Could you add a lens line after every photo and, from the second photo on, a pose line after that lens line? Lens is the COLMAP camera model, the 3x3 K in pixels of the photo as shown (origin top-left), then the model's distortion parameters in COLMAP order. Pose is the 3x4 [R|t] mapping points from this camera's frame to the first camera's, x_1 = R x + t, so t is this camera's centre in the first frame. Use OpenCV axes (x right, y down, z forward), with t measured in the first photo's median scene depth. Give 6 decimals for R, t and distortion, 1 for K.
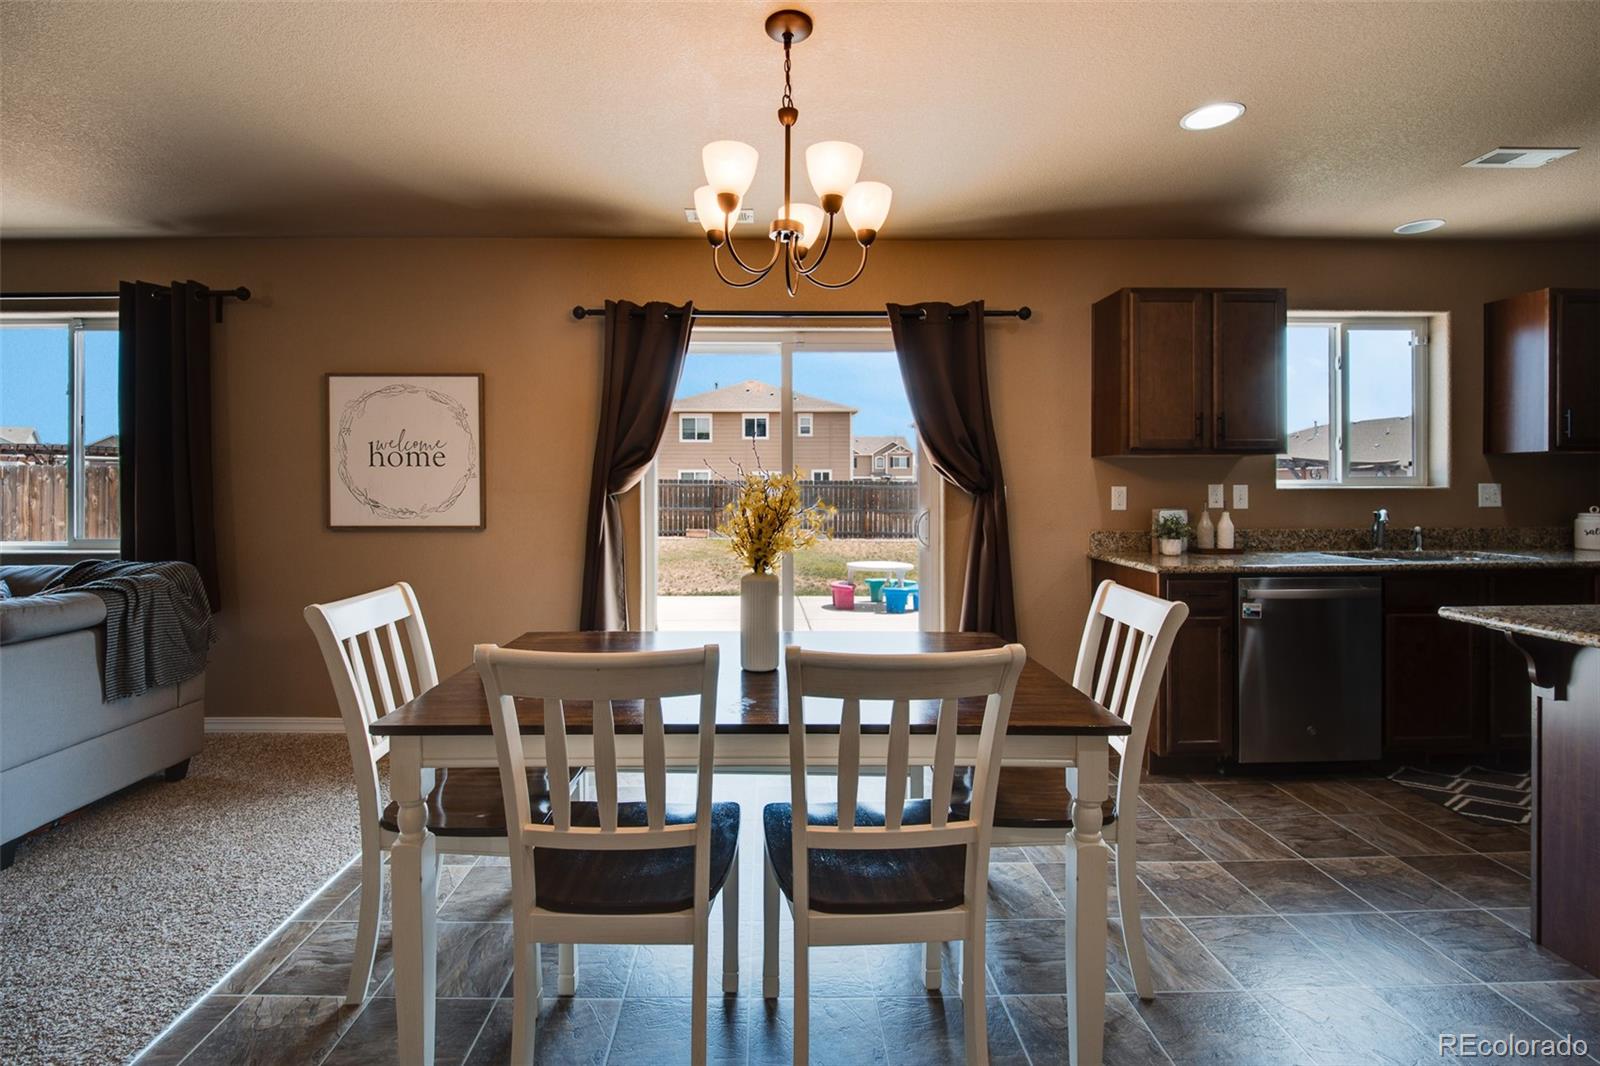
lens RADIAL K [[701.4, 0, 779.5], [0, 701.4, 499.4], [0, 0, 1]] dist [-0.001570, -0.012300]
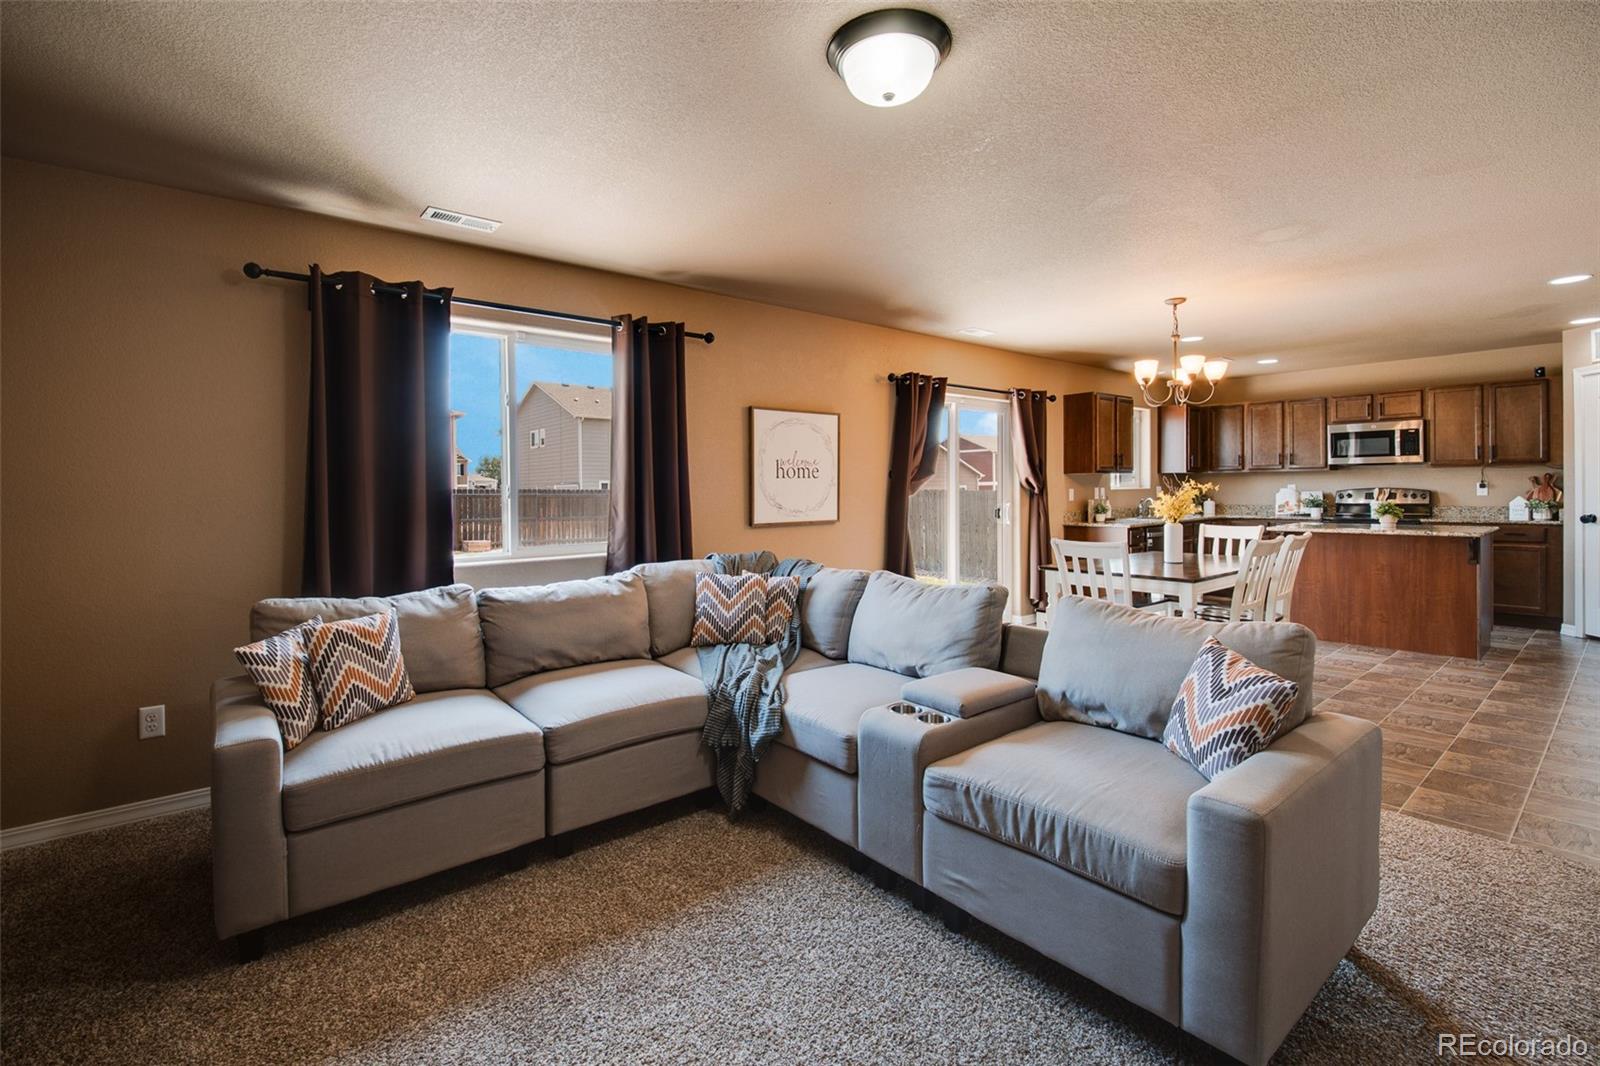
lens RADIAL K [[660.2, 0, 803.0], [0, 660.2, 517.4], [0, 0, 1]] dist [-0.029011, 0.000081]
pose [[0.803408, -0.034495, 0.594430, -1.286885], [0.024103, 0.999386, 0.025418, -0.003663], [-0.594942, -0.006094, 0.803746, -0.034953]]
